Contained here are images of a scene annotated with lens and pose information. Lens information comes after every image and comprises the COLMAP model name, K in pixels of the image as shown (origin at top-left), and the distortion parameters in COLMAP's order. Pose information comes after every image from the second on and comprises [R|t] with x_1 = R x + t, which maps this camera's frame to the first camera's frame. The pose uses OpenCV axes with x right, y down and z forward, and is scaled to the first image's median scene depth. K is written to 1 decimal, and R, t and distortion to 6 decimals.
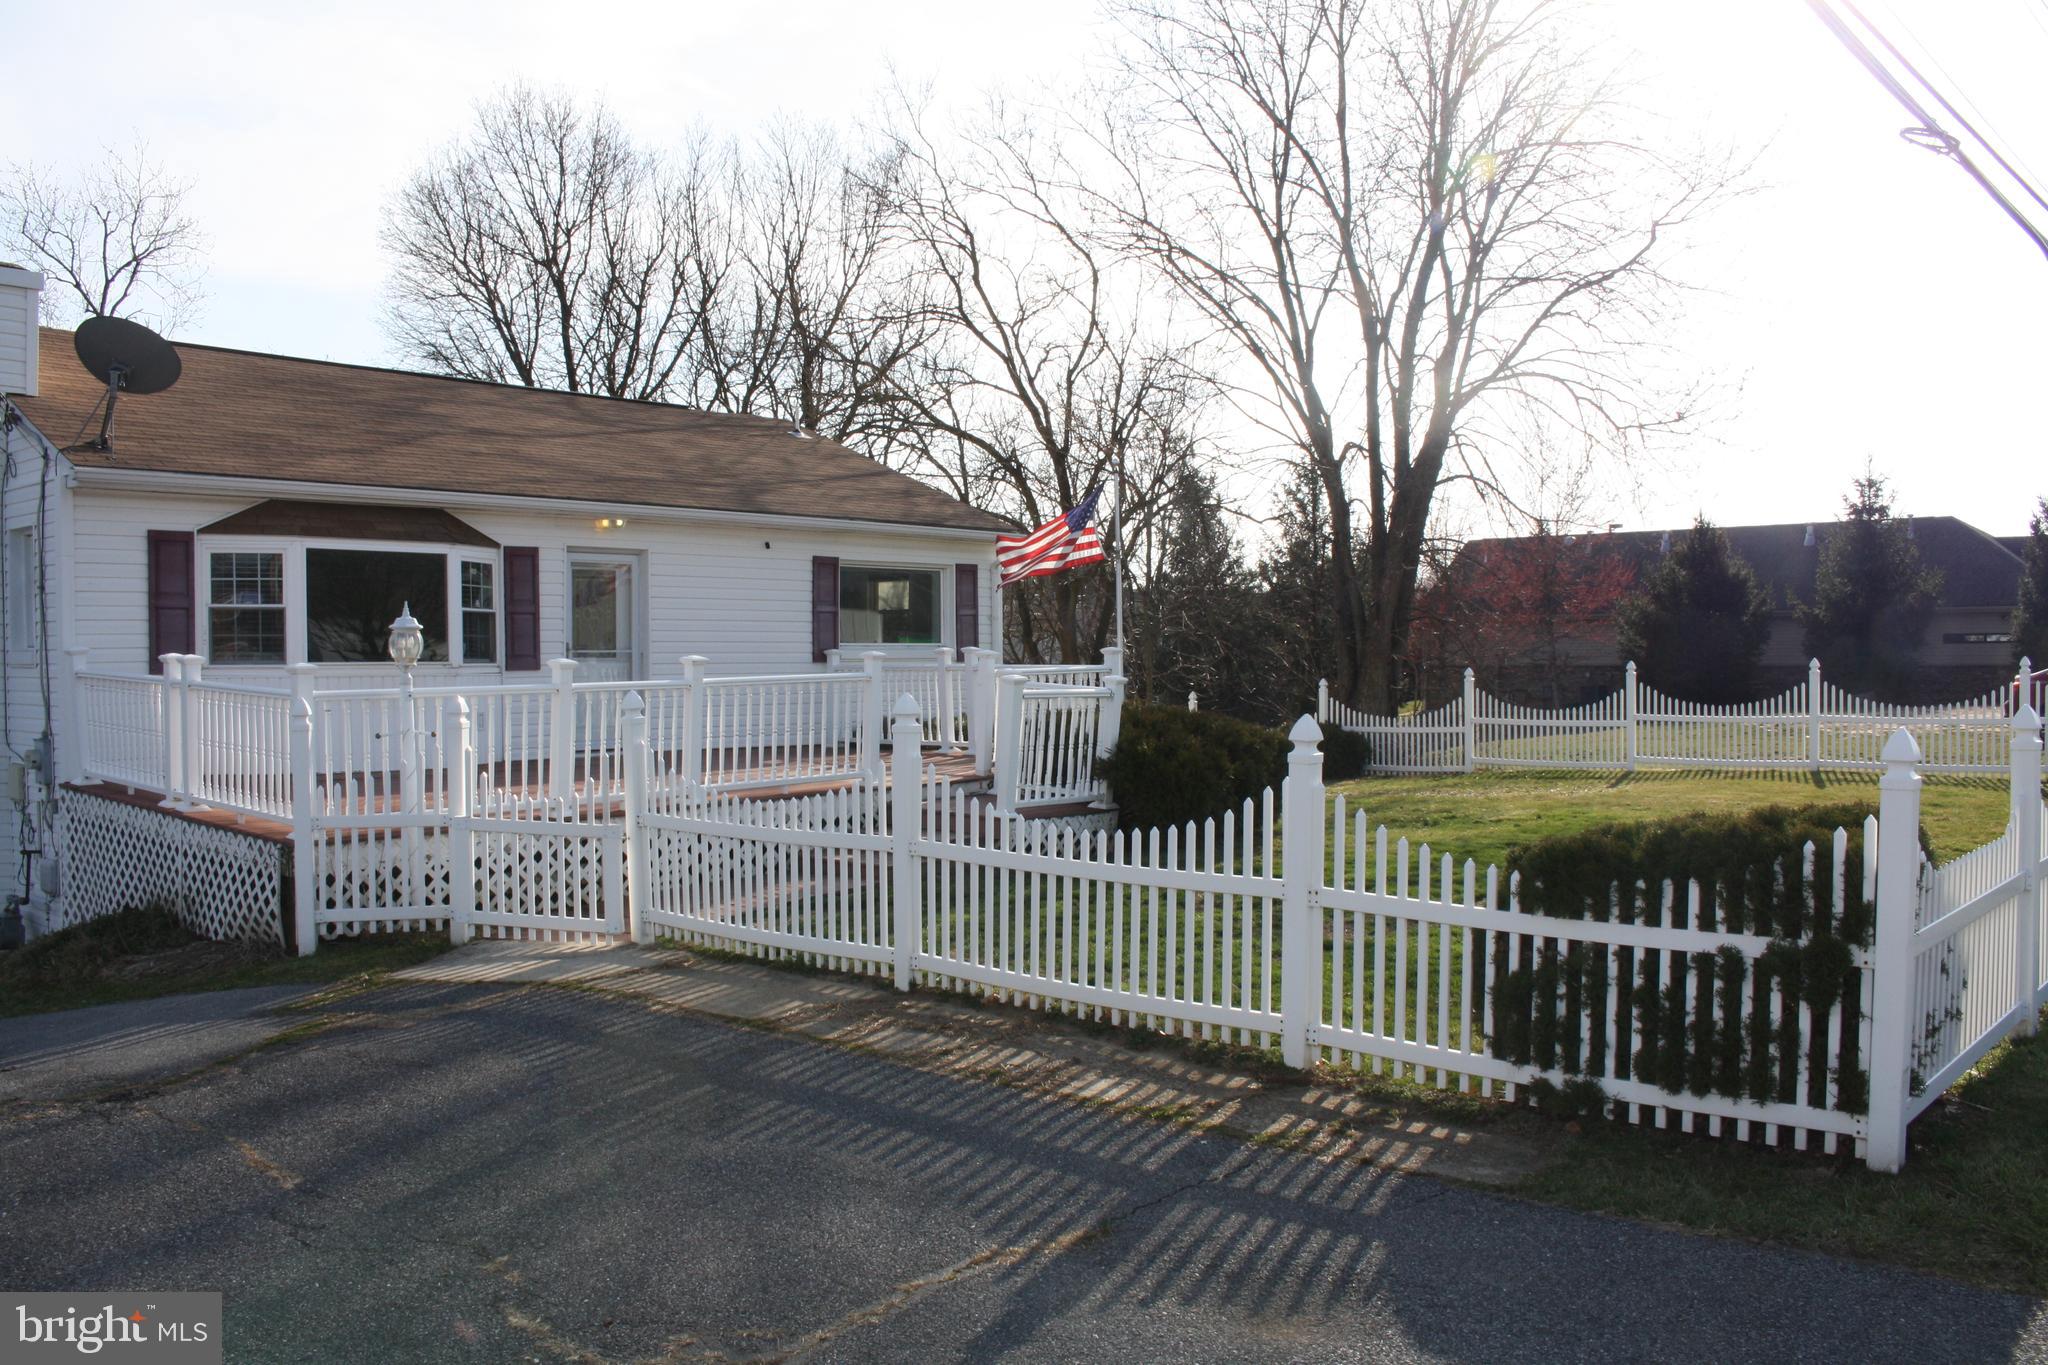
lens RADIAL K [[1718.6, 0, 1030.1], [0, 1718.6, 681.0], [0, 0, 1]] dist [-0.155467, 0.123702]
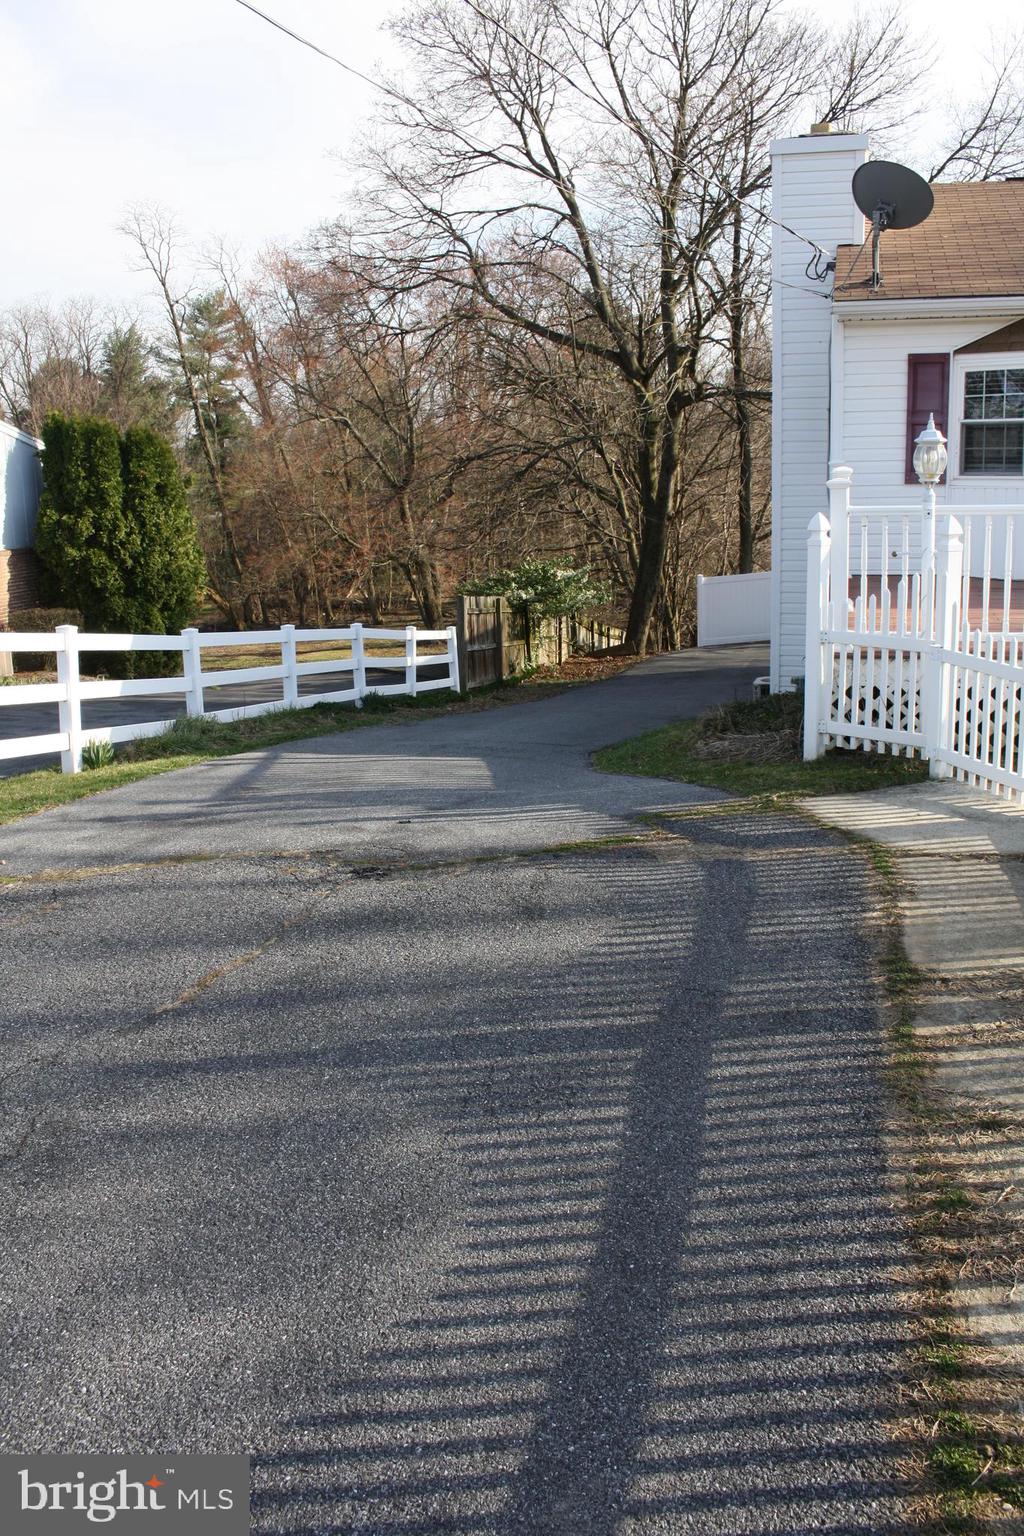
lens RADIAL K [[1288.9, 0, 523.0], [0, 1288.9, 772.7], [0, 0, 1]] dist [-0.155467, 0.123702]
pose [[0.461613, 0.196626, -0.865016, 0.121905], [0.008362, 0.974117, 0.225888, -0.008255], [0.887042, -0.111506, 0.448021, 0.320417]]
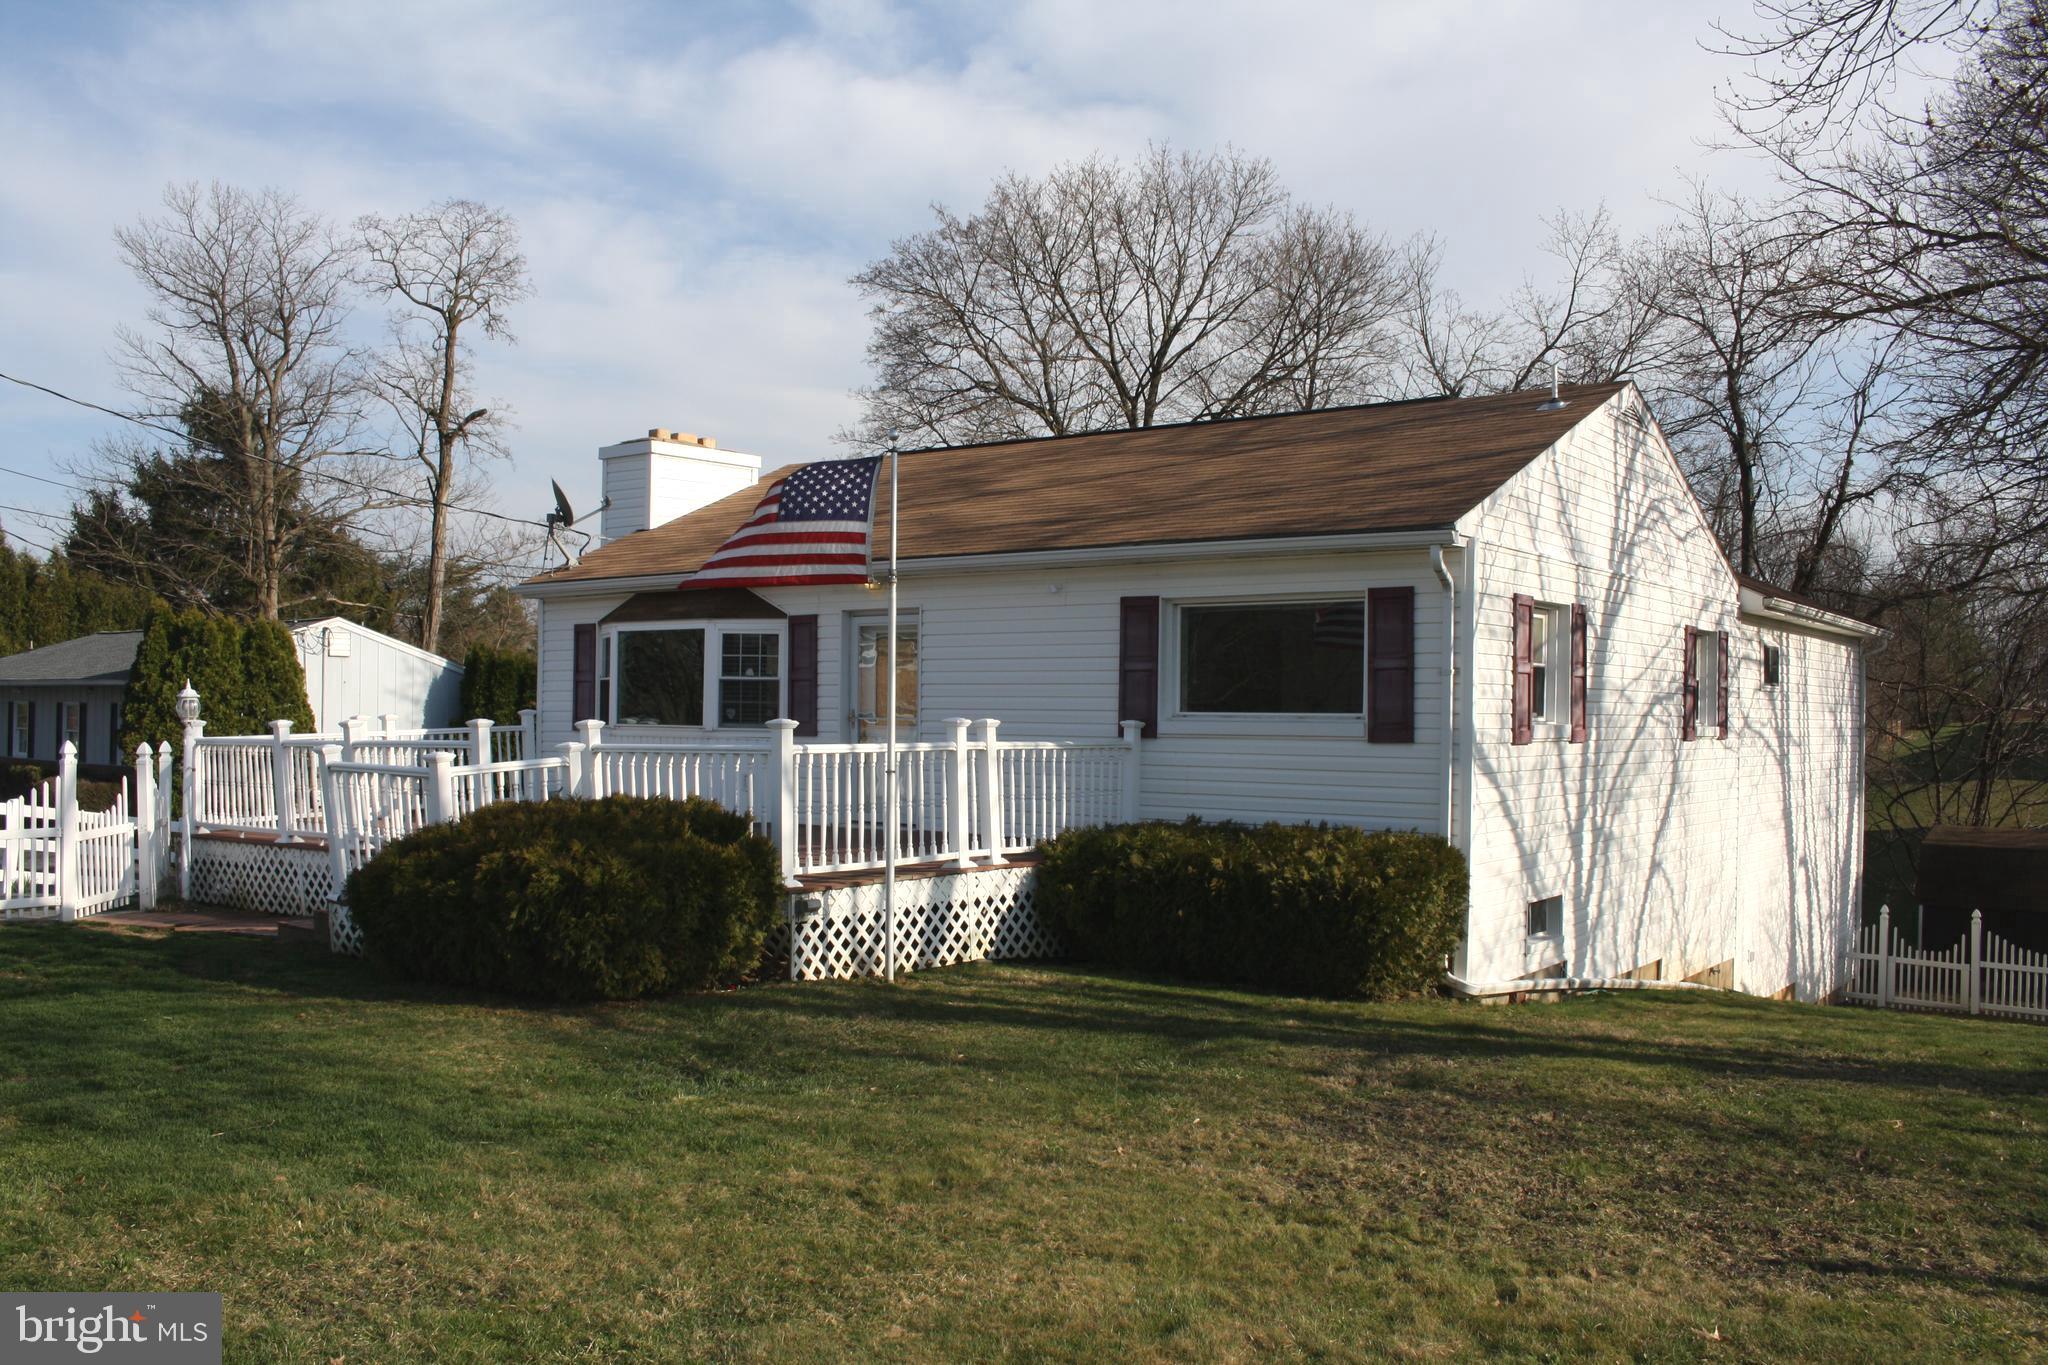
lens RADIAL K [[1718.6, 0, 1011.3], [0, 1718.6, 689.5], [0, 0, 1]] dist [-0.155467, 0.123702]
pose [[0.065114, -0.009098, -0.997836, 0.792559], [-0.025338, 0.999621, -0.010768, -0.028194], [0.997556, 0.025985, 0.064858, 1.133019]]
